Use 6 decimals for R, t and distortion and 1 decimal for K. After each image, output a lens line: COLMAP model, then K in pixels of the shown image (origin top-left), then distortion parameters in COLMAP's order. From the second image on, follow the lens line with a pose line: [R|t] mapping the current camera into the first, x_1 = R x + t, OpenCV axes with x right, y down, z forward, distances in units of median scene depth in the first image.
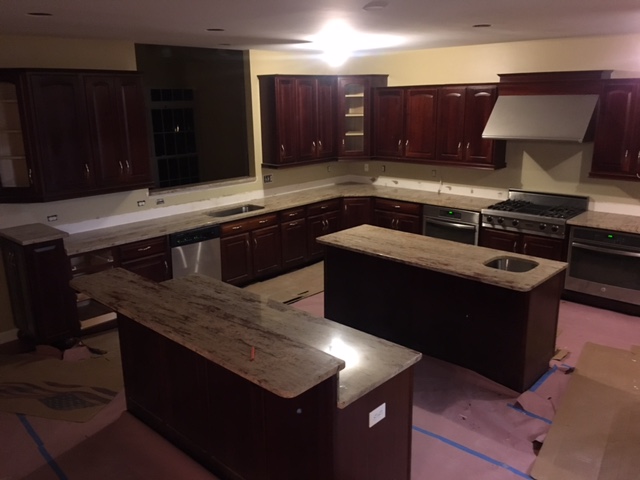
lens RADIAL K [[543.4, 0, 318.7], [0, 543.4, 237.1], [0, 0, 1]] dist [0.076692, -0.106698]
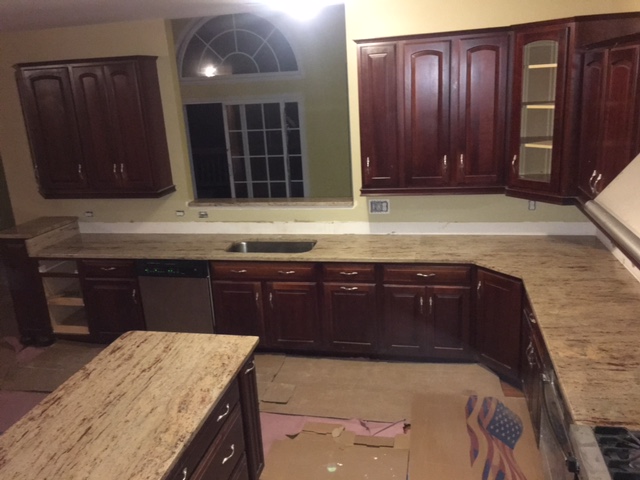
lens RADIAL K [[543.4, 0, 318.7], [0, 543.4, 237.1], [0, 0, 1]] dist [0.076692, -0.106698]
pose [[0.509953, 0.220465, -0.831471, 0.464044], [-0.168470, 0.973477, 0.154793, -0.181302], [0.843544, 0.061141, 0.533569, 0.691333]]
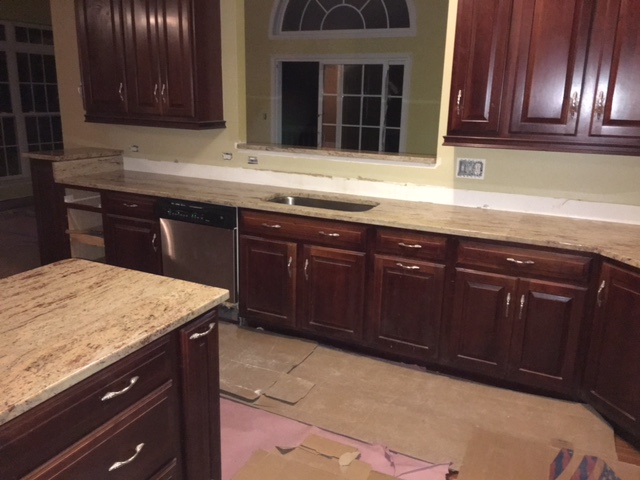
lens RADIAL K [[543.4, 0, 318.7], [0, 543.4, 237.1], [0, 0, 1]] dist [0.076692, -0.106698]
pose [[0.292620, 0.264086, -0.919039, 0.361469], [-0.268180, 0.945200, 0.186215, -0.118532], [0.917852, 0.191977, 0.347407, 0.832723]]
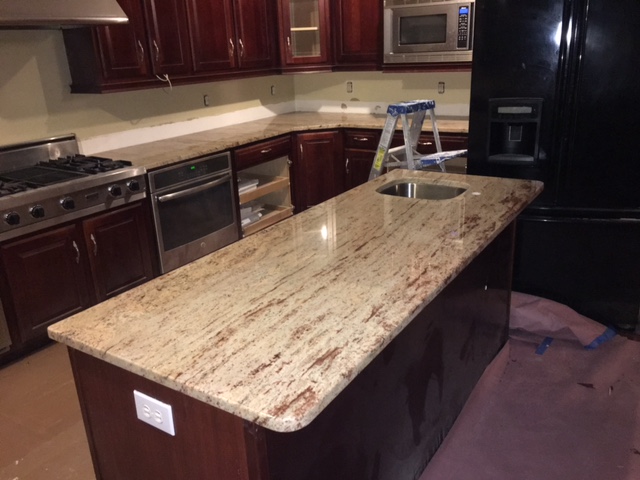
lens RADIAL K [[543.4, 0, 318.7], [0, 543.4, 237.1], [0, 0, 1]] dist [0.076692, -0.106698]
pose [[-0.170476, -0.307220, 0.936245, -0.137232], [0.296311, 0.890192, 0.346062, -0.097718], [-0.939754, 0.336414, -0.060724, 0.796448]]
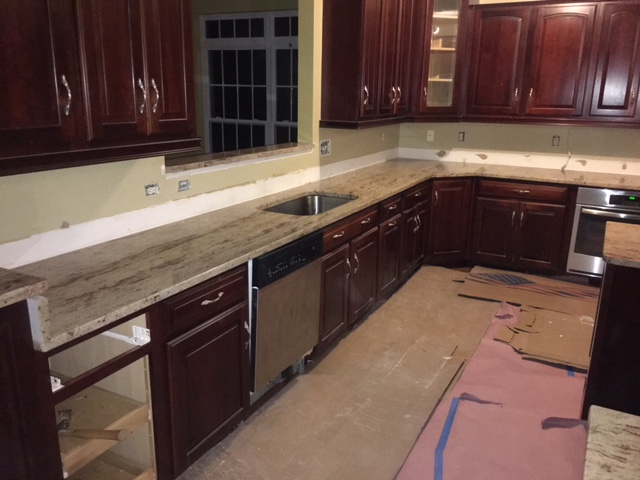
lens RADIAL K [[543.4, 0, 318.7], [0, 543.4, 237.1], [0, 0, 1]] dist [0.076692, -0.106698]
pose [[0.963680, -0.037666, 0.264392, -0.294158], [0.034551, 0.999268, 0.016424, -0.024005], [-0.264817, -0.006692, 0.964276, 0.500221]]
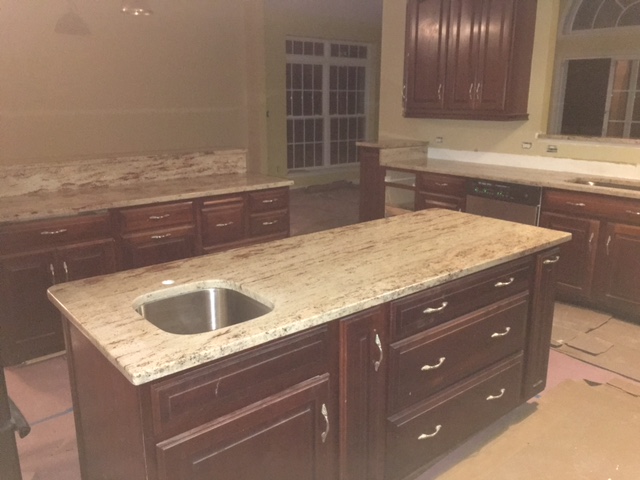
lens RADIAL K [[543.4, 0, 318.7], [0, 543.4, 237.1], [0, 0, 1]] dist [0.076692, -0.106698]
pose [[-0.129647, 0.261212, -0.956535, 0.477430], [-0.249317, 0.925097, 0.286419, -0.086163], [0.959704, 0.275614, -0.054811, 0.746070]]
